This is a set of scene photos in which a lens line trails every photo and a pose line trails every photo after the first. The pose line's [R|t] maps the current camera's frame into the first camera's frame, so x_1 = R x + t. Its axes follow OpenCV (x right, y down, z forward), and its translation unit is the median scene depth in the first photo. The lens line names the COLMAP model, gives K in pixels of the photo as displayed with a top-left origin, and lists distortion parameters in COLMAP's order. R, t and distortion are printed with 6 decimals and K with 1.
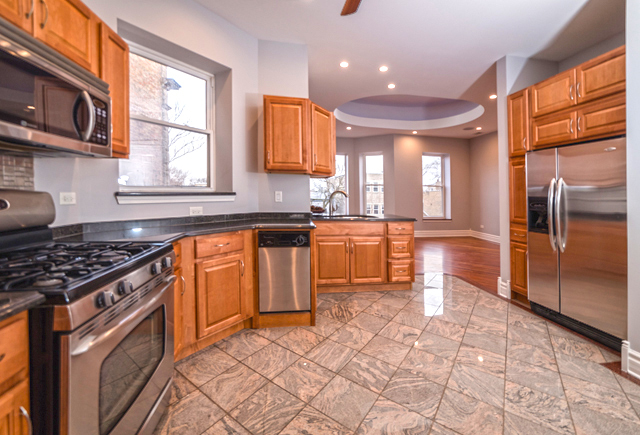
lens RADIAL K [[240.5, 0, 407.1], [0, 240.5, 189.4], [0, 0, 1]] dist [-0.000277, 0.000146]
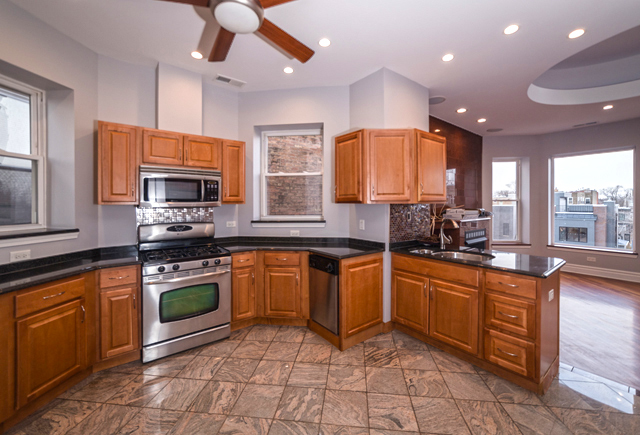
lens RADIAL K [[280.5, 0, 319.5], [0, 280.5, 210.2], [0, 0, 1]] dist [-0.012975, 0.010896]
pose [[0.408219, 0.007330, -0.912855, 0.812434], [0.006401, 0.999920, 0.010892, -0.075397], [0.912862, -0.010289, 0.408139, 0.495247]]
